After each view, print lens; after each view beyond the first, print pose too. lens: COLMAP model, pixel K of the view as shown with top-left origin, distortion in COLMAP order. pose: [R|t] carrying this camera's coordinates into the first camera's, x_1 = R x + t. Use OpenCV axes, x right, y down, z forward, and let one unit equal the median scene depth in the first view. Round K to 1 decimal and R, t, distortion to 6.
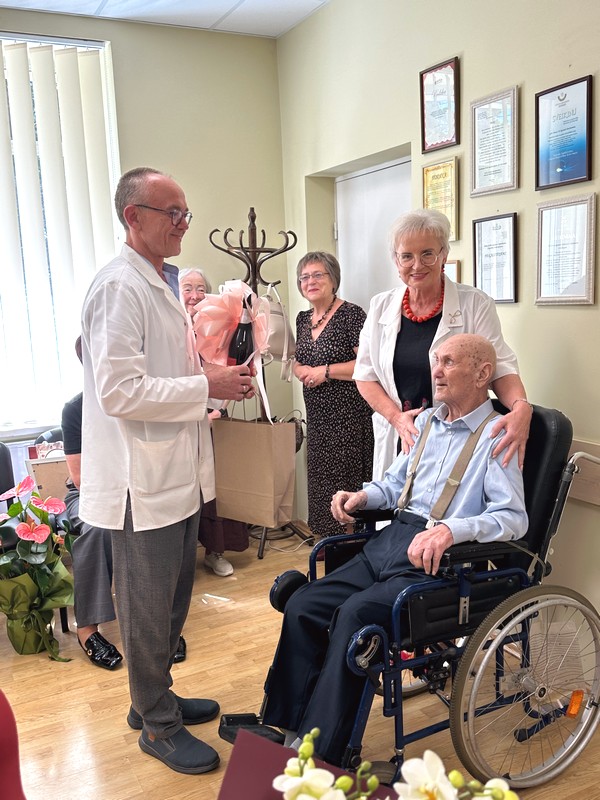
lens RADIAL K [[760.4, 0, 302.9], [0, 760.4, 410.1], [0, 0, 1]] dist [0.042410, 0.000000]
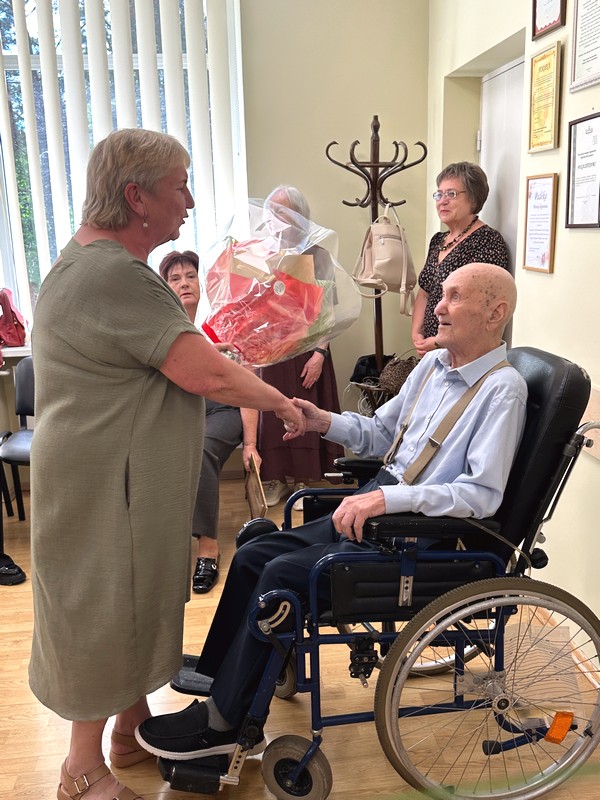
lens RADIAL K [[806.1, 0, 298.9], [0, 806.1, 405.8], [0, 0, 1]] dist [0.017281, 0.000000]
pose [[0.934348, 0.095016, -0.343462, 0.303056], [-0.068664, 0.993741, 0.088117, -0.010262], [0.349685, -0.058748, 0.935024, 0.104092]]
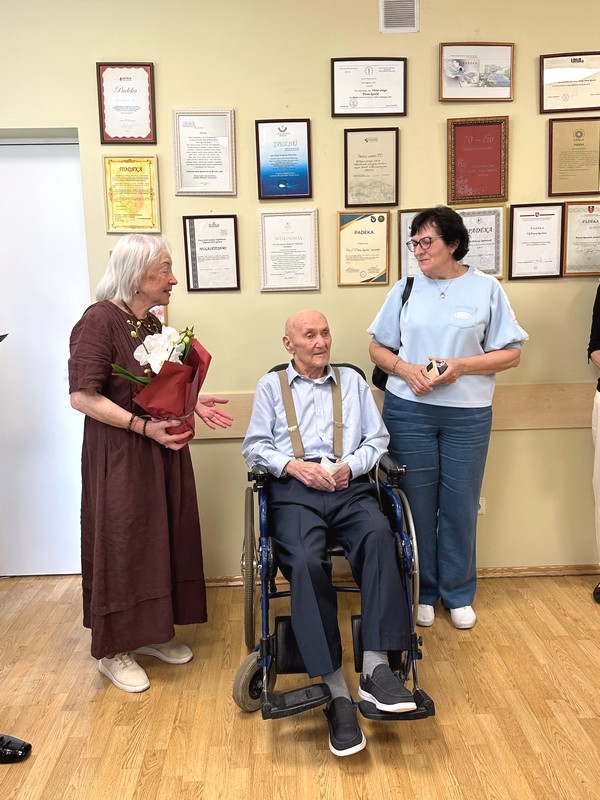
lens RADIAL K [[737.9, 0, 301.5], [0, 737.9, 406.0], [0, 0, 1]] dist [0.035411, 0.000000]
pose [[0.414975, -0.109472, 0.903223, -0.777803], [0.149264, 0.987476, 0.051106, -0.004931], [-0.897505, 0.113611, 0.426118, 0.455984]]
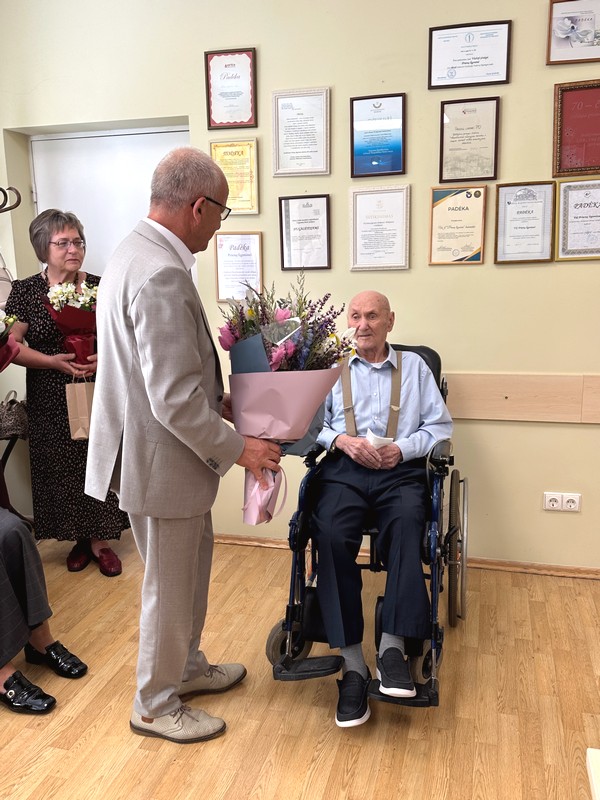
lens RADIAL K [[721.1, 0, 298.6], [0, 721.1, 411.2], [0, 0, 1]] dist [0.064546, -0.079362]
pose [[0.668170, -0.126560, 0.733166, -0.662550], [0.108539, 0.991465, 0.072230, -0.002408], [-0.736049, 0.031315, 0.676203, 0.267618]]
